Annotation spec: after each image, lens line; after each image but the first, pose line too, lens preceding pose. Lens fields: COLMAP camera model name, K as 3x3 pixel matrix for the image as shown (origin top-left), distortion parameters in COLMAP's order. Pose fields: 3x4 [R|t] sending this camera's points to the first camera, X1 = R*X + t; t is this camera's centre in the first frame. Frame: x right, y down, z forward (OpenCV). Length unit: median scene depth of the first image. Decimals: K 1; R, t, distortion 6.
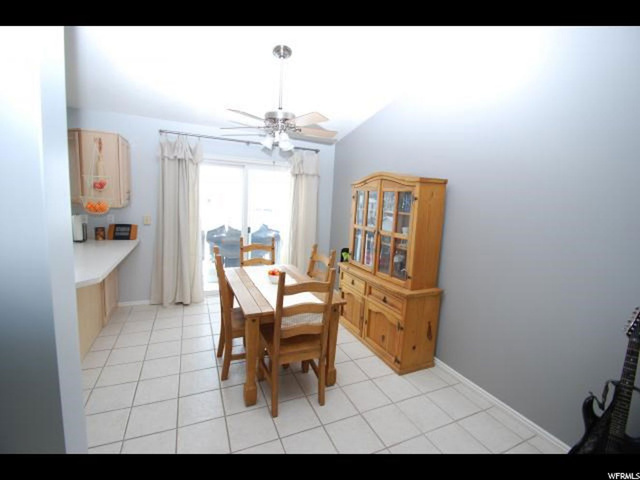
lens RADIAL K [[283.0, 0, 319.8], [0, 283.0, 238.1], [0, 0, 1]] dist [-0.014607, -0.000544]
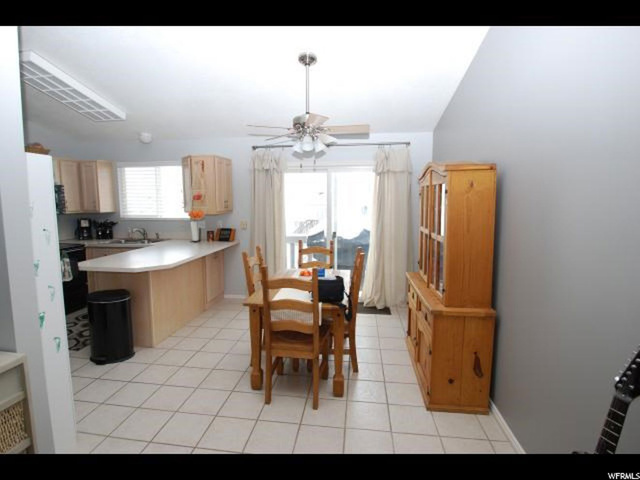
lens RADIAL K [[334.4, 0, 317.7], [0, 334.4, 237.3], [0, 0, 1]] dist [-0.036443, -0.000366]
pose [[0.845021, 0.006447, -0.534694, 0.429181], [-0.027512, 0.999127, -0.031432, 0.024656], [0.534025, 0.041271, 0.844461, 0.009708]]
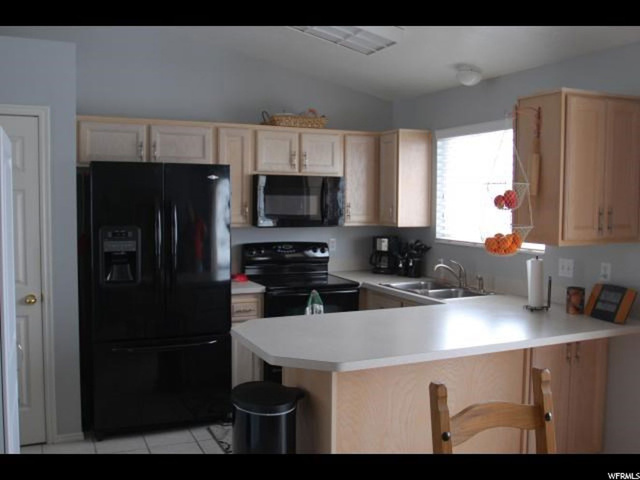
lens RADIAL K [[624.5, 0, 319.9], [0, 624.5, 240.9], [0, 0, 1]] dist [0.004178, 0.000000]
pose [[0.008585, 0.020710, -0.999749, 0.311648], [-0.137813, 0.990270, 0.019330, -0.082523], [0.990421, 0.137613, 0.011355, 0.567830]]
